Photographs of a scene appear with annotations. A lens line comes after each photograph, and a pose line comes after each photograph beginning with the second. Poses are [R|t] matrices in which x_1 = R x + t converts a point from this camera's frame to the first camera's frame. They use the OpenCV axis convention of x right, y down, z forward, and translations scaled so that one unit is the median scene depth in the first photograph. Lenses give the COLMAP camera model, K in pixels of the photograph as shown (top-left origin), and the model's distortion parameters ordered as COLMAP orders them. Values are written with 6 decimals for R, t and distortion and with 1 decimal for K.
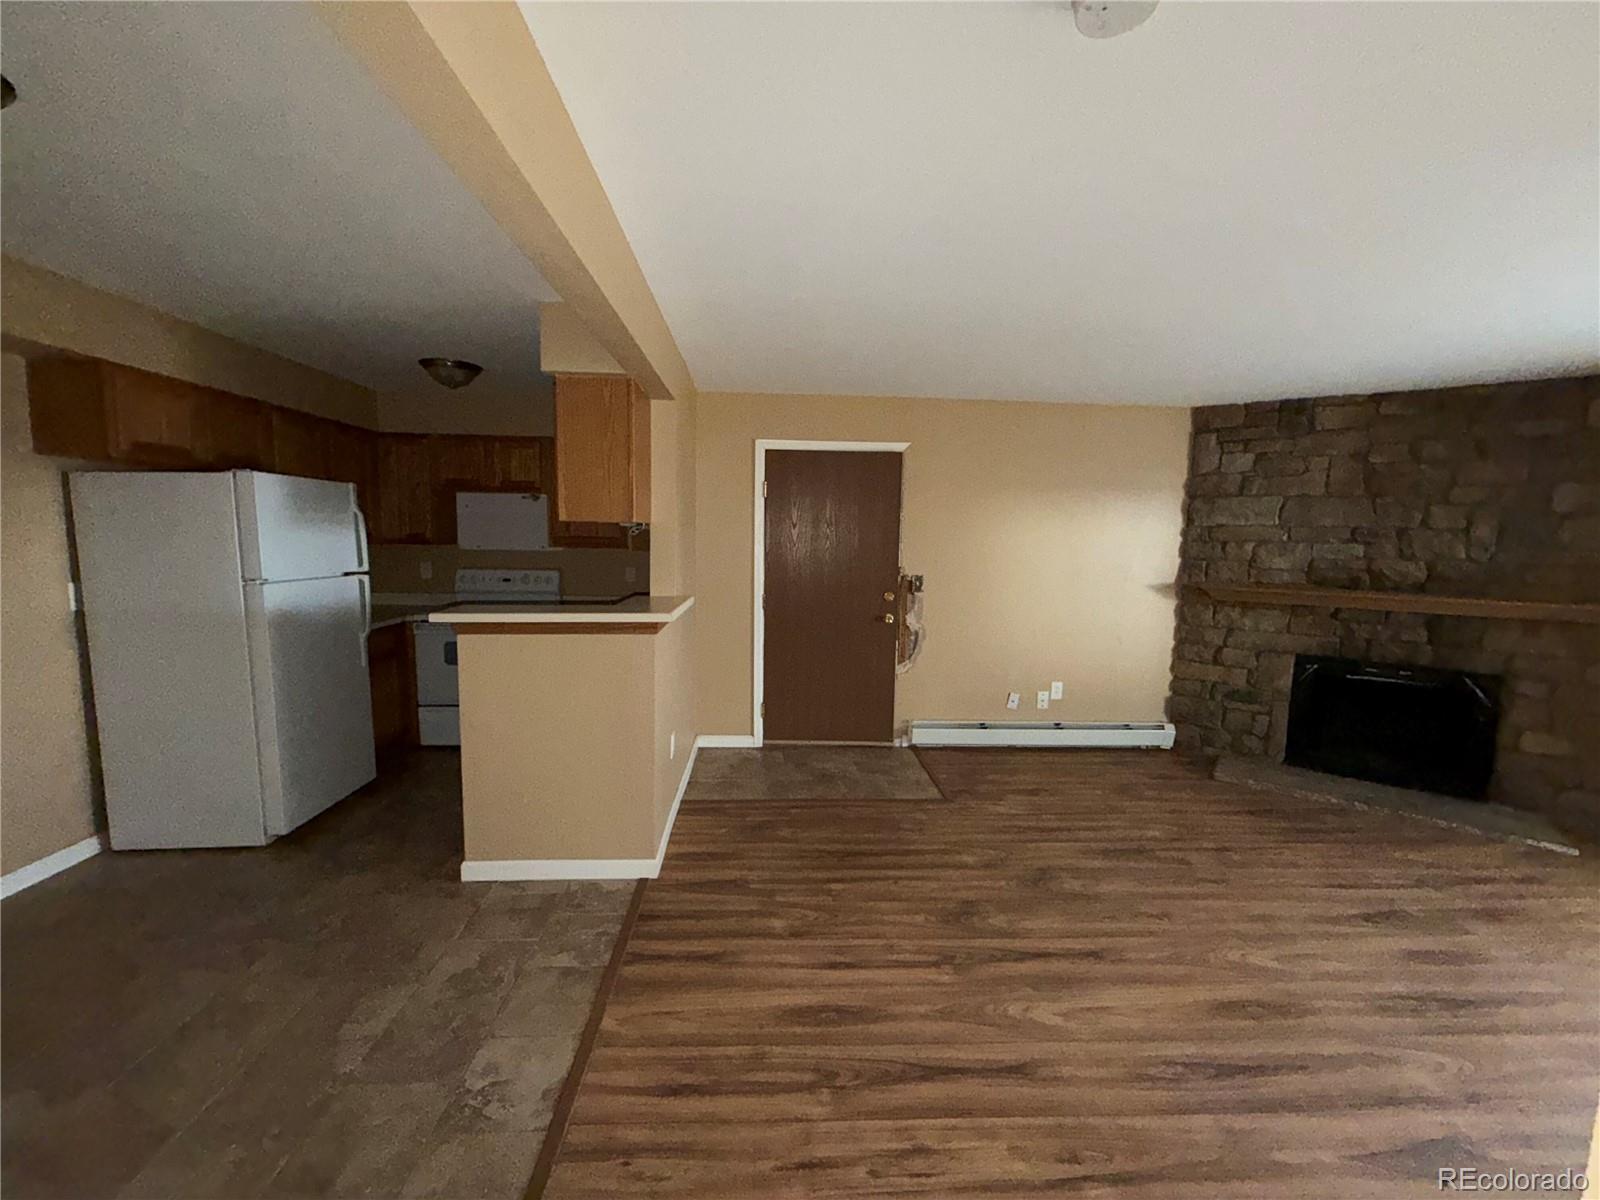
lens RADIAL K [[647.5, 0, 793.0], [0, 647.5, 602.2], [0, 0, 1]] dist [0.000925, 0.001092]
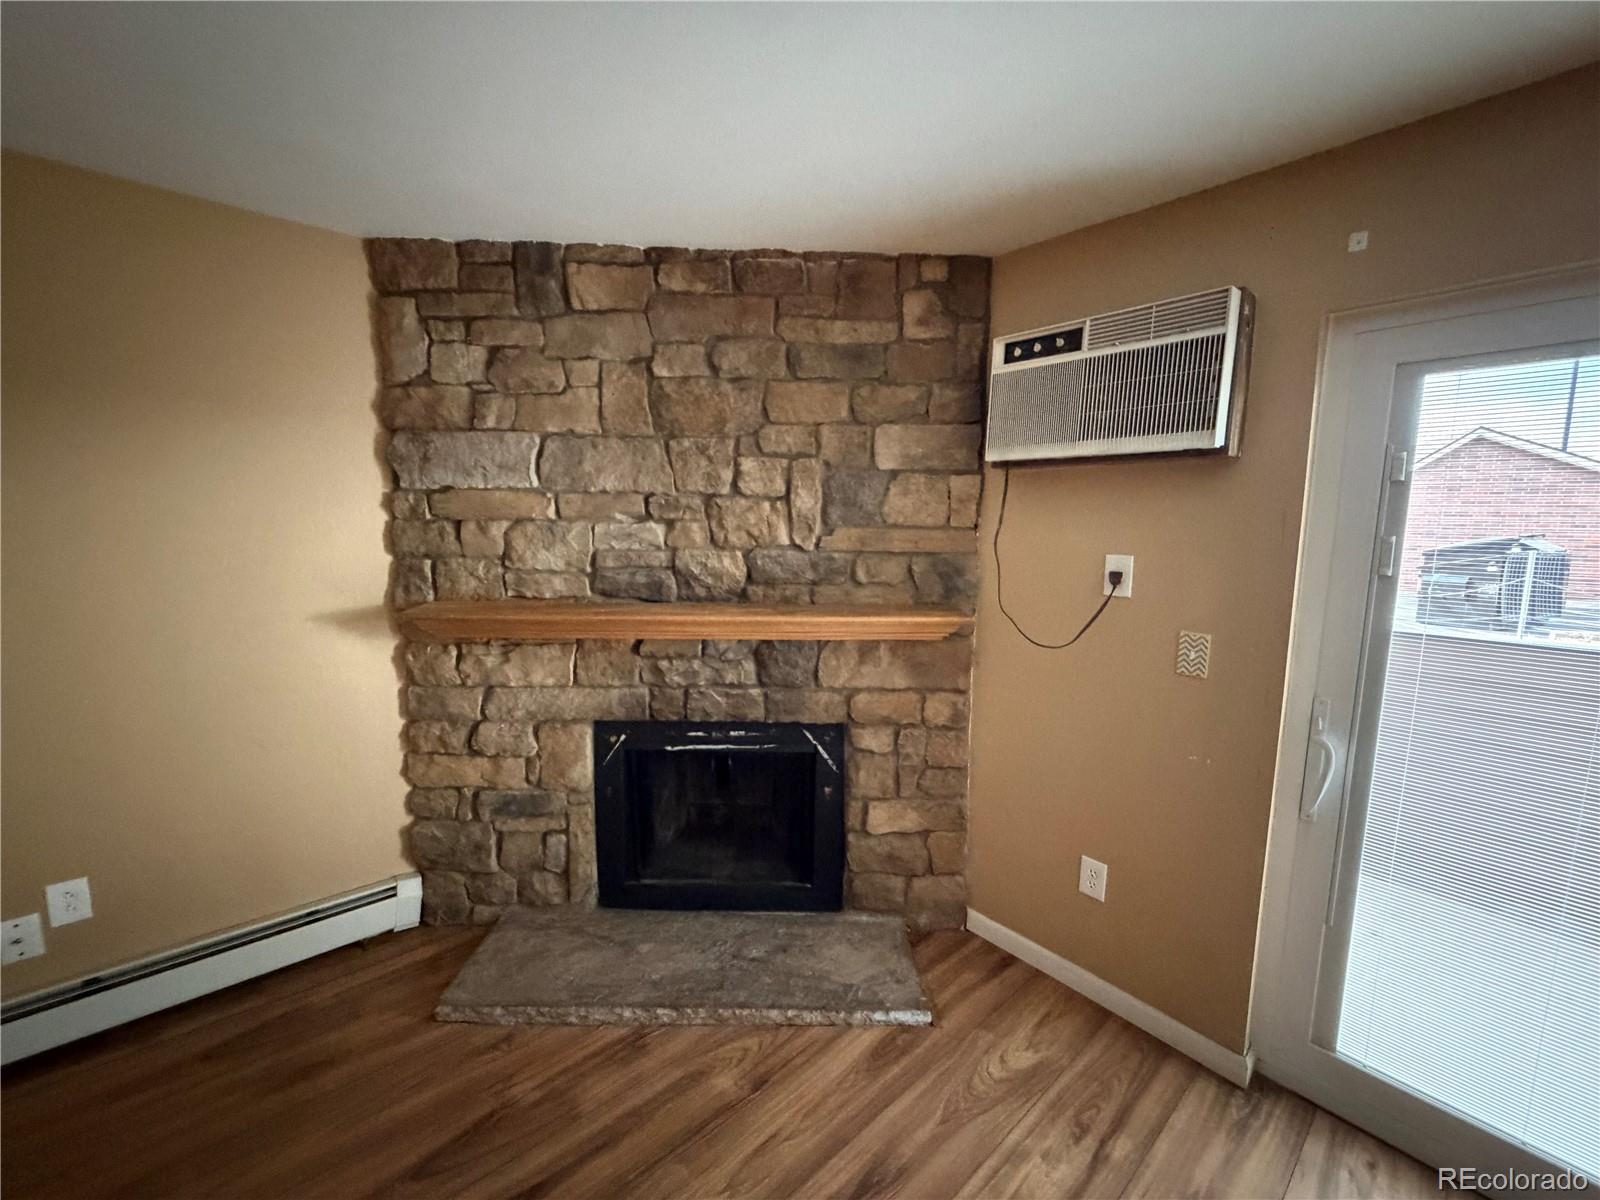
lens RADIAL K [[647.5, 0, 795.5], [0, 647.5, 600.4], [0, 0, 1]] dist [0.000925, 0.001092]
pose [[0.775299, -0.083824, 0.626007, 0.588235], [0.069395, 0.996459, 0.047484, -0.039265], [-0.627770, 0.006628, 0.778371, 0.468412]]
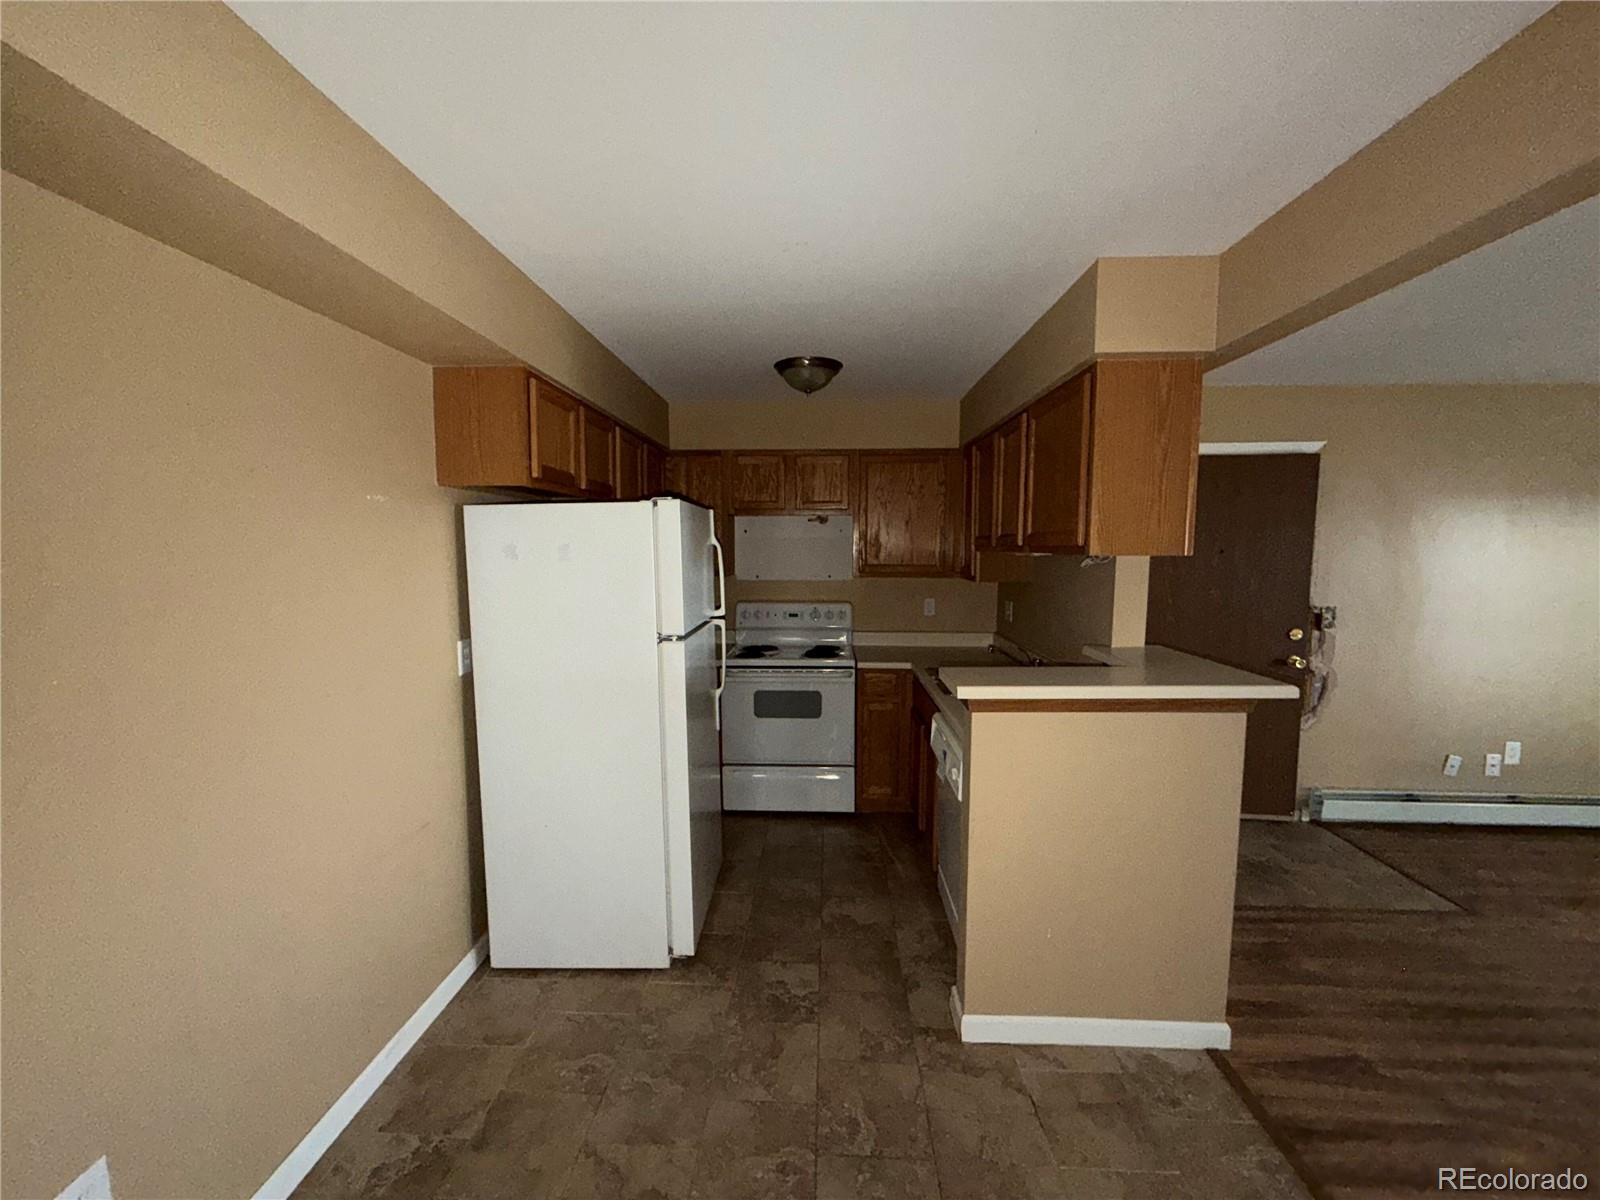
lens RADIAL K [[647.5, 0, 791.1], [0, 647.5, 607.4], [0, 0, 1]] dist [0.000925, 0.001092]
pose [[0.995544, -0.009062, -0.093859, -0.431584], [0.008220, 0.999922, -0.009353, -0.043216], [0.093936, 0.008540, 0.995542, 0.161004]]
